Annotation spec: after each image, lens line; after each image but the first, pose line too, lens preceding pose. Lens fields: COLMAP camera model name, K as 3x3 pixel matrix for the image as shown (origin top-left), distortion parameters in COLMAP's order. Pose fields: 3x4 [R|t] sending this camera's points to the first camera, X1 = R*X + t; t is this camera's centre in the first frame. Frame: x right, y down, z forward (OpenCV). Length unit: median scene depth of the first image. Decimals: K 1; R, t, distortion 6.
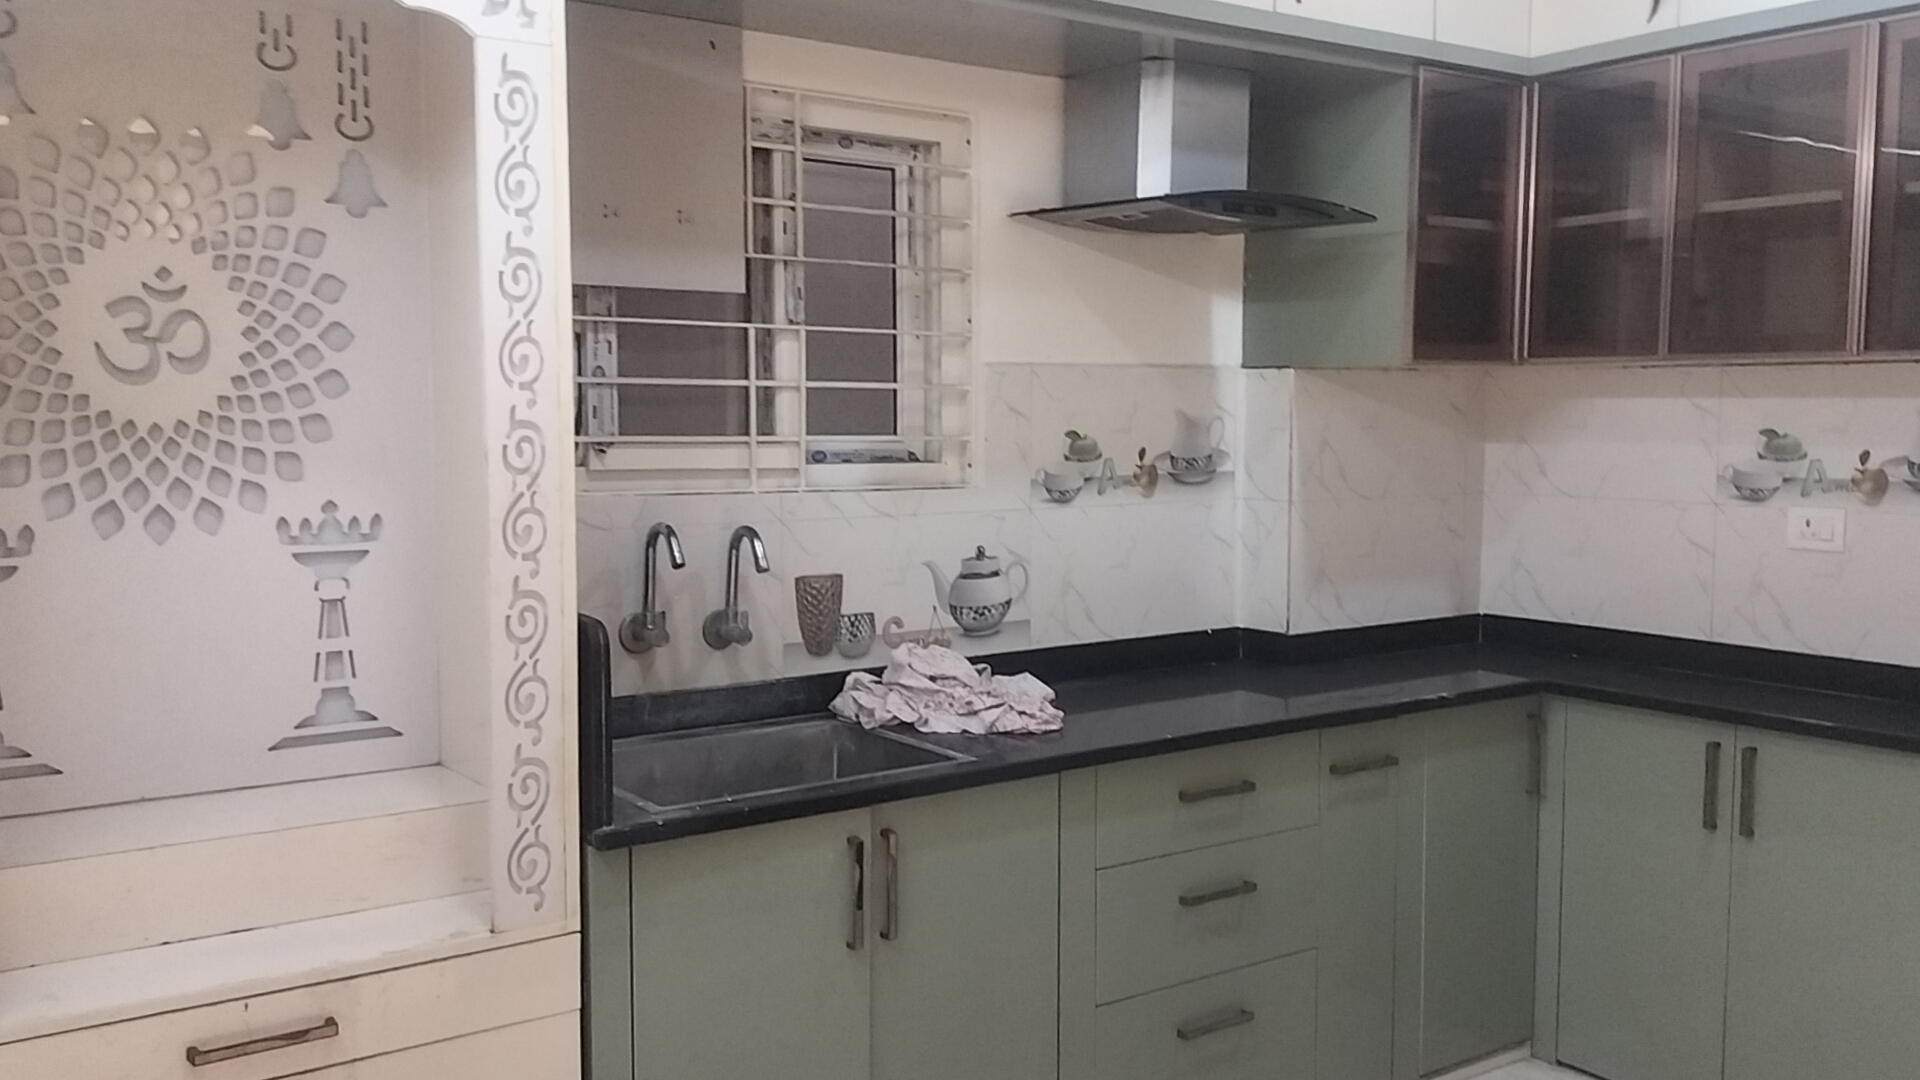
lens RADIAL K [[1721.1, 0, 1045.2], [0, 1721.1, 563.7], [0, 0, 1]] dist [0.180332, -0.451449]
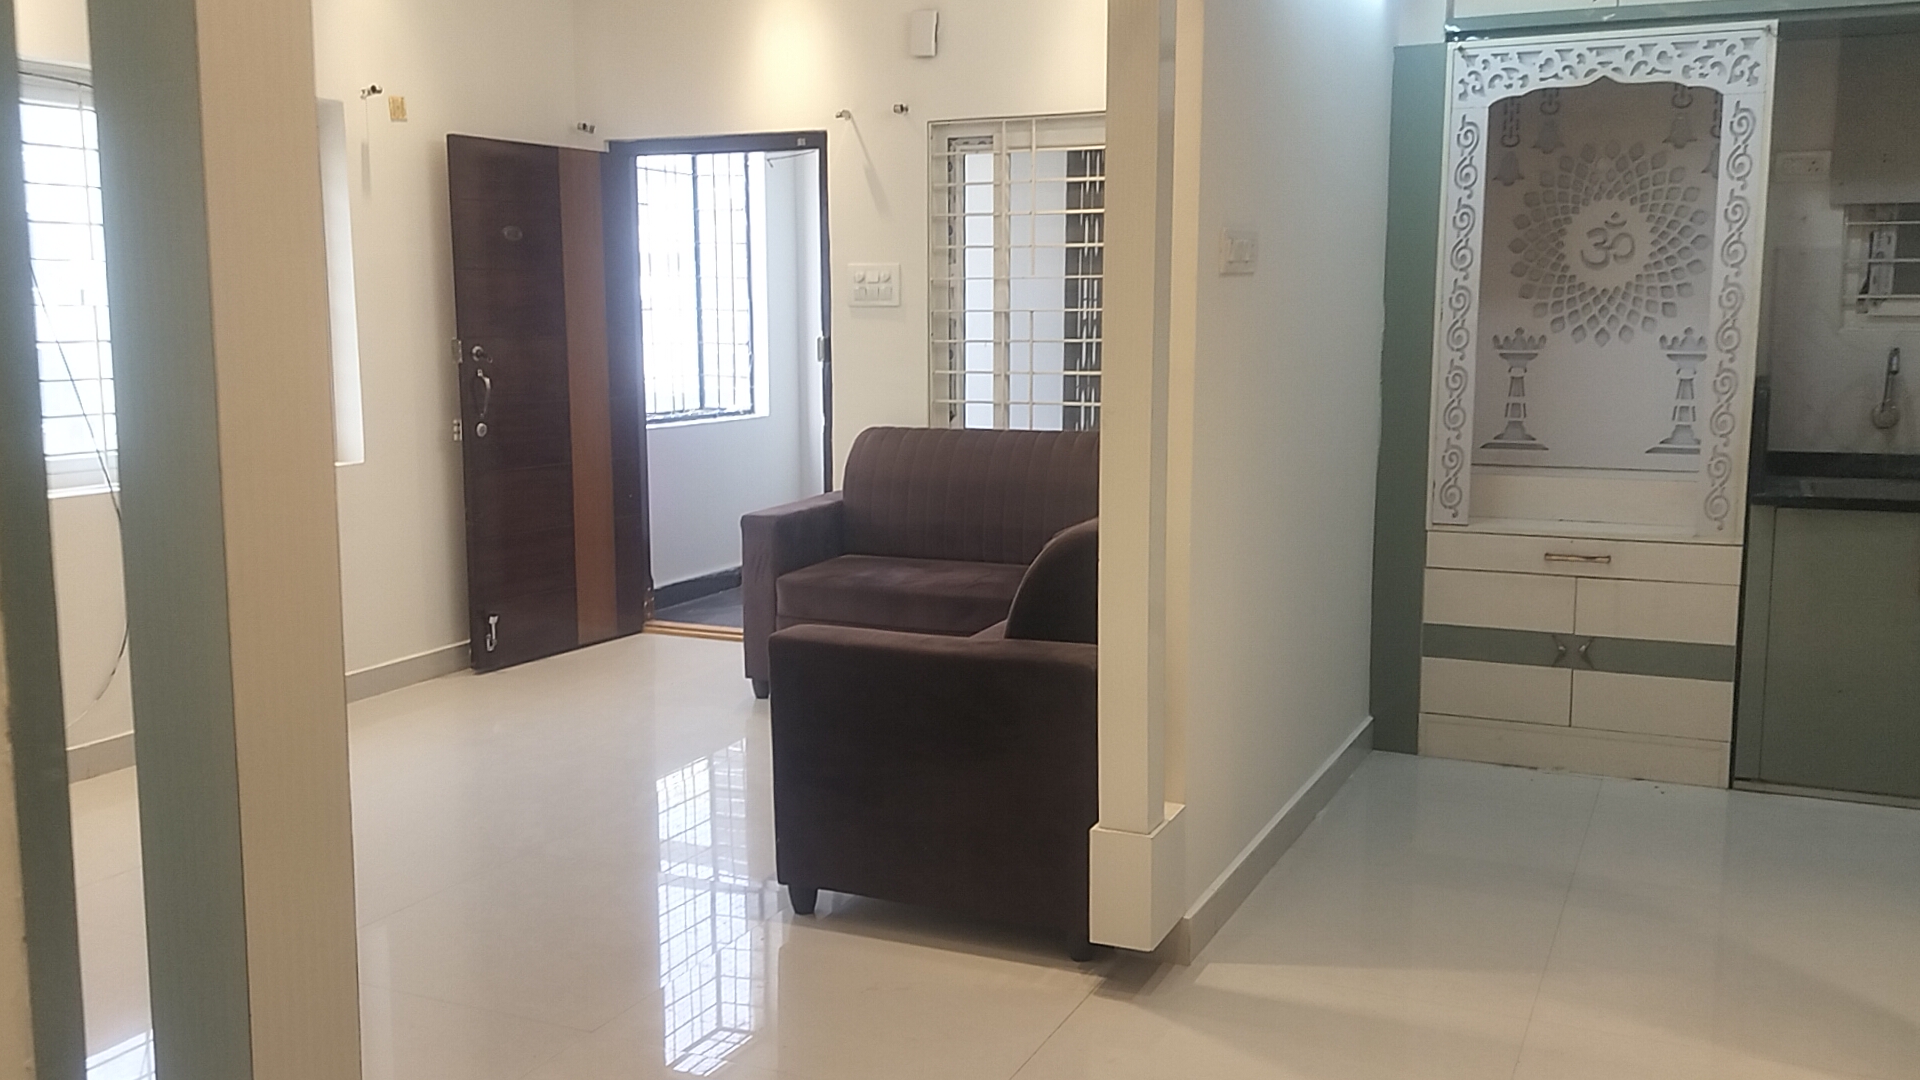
lens RADIAL K [[1657.2, 0, 974.0], [0, 1657.2, 558.9], [0, 0, 1]] dist [0.104366, -0.157864]
pose [[0.494496, 0.127750, -0.859740, 0.716767], [-0.072594, 0.991754, 0.105612, 0.067559], [0.866143, 0.010187, 0.499693, -0.531558]]
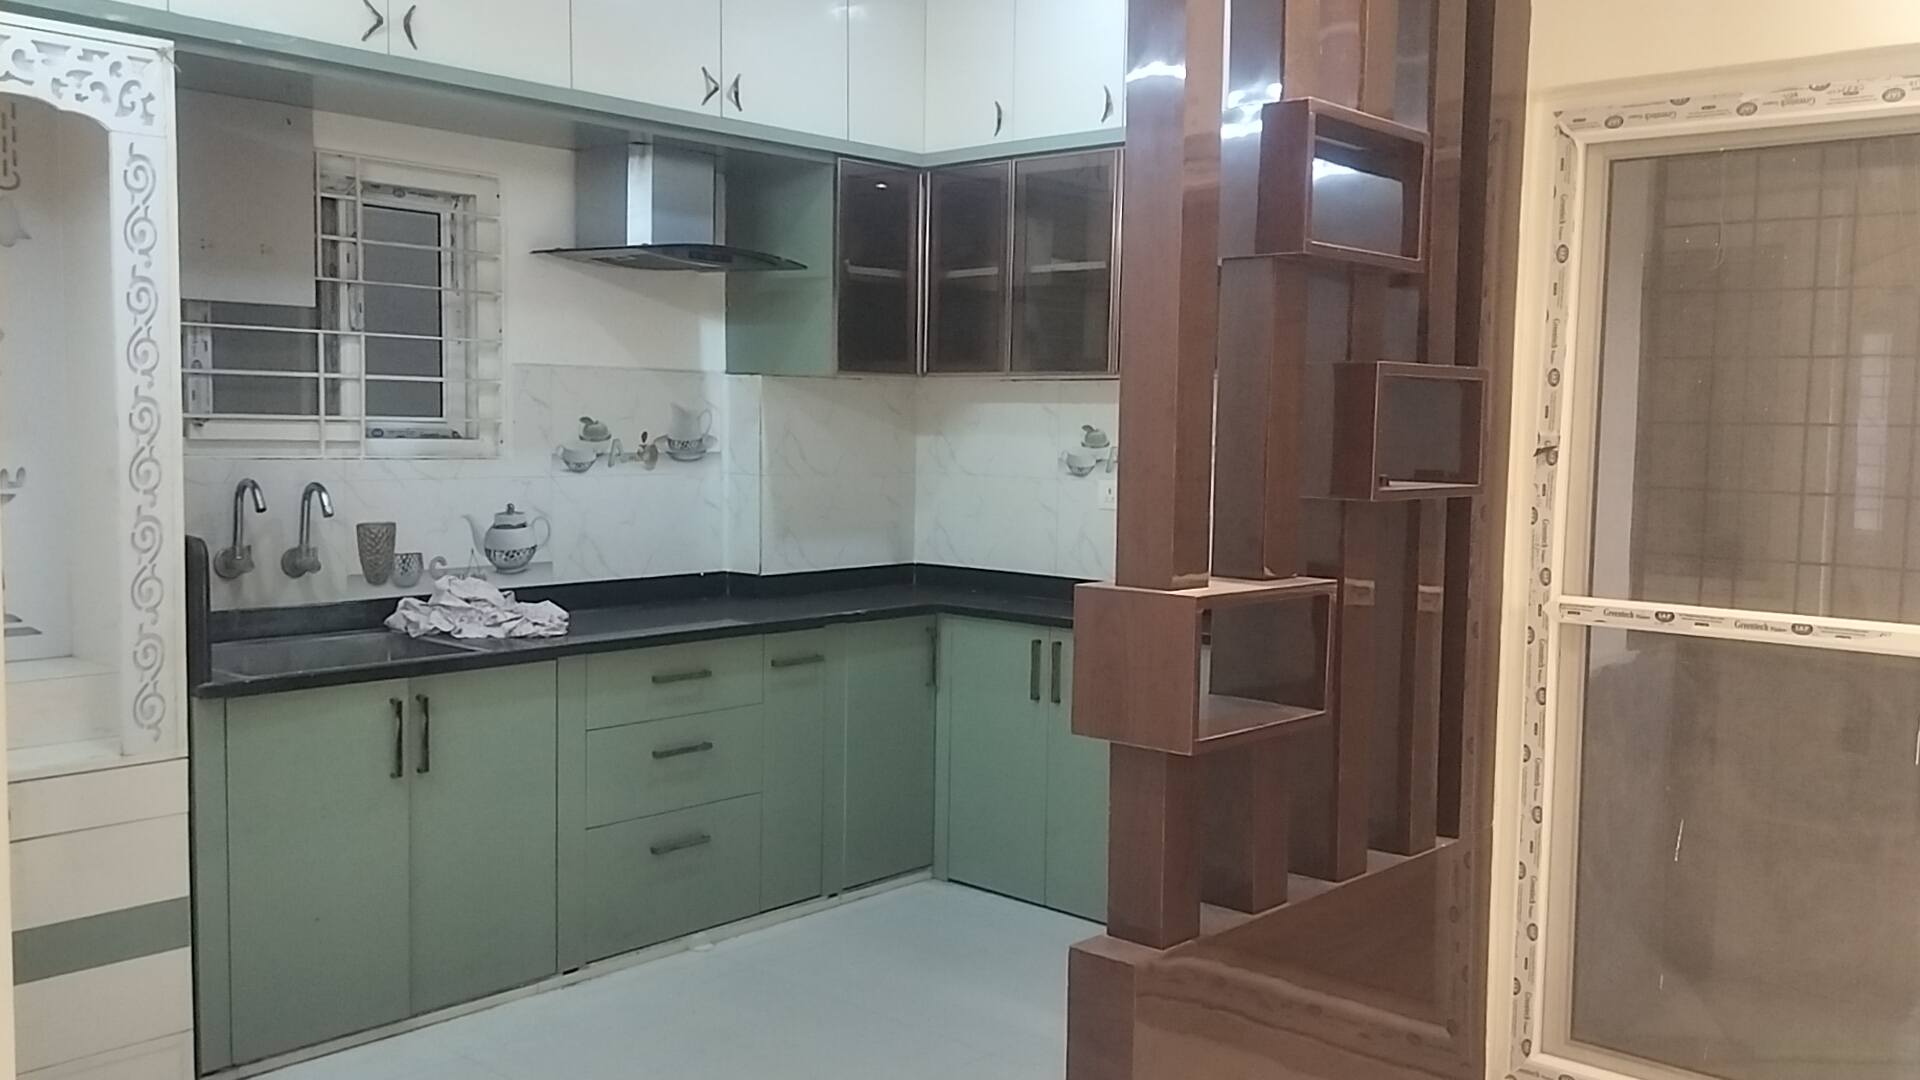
lens RADIAL K [[1657.2, 0, 974.0], [0, 1657.2, 558.9], [0, 0, 1]] dist [0.104366, -0.157864]
pose [[0.982102, -0.002766, 0.188329, 0.079998], [0.003505, 0.999987, -0.003593, 0.042989], [-0.188316, 0.004189, 0.982100, -0.356620]]
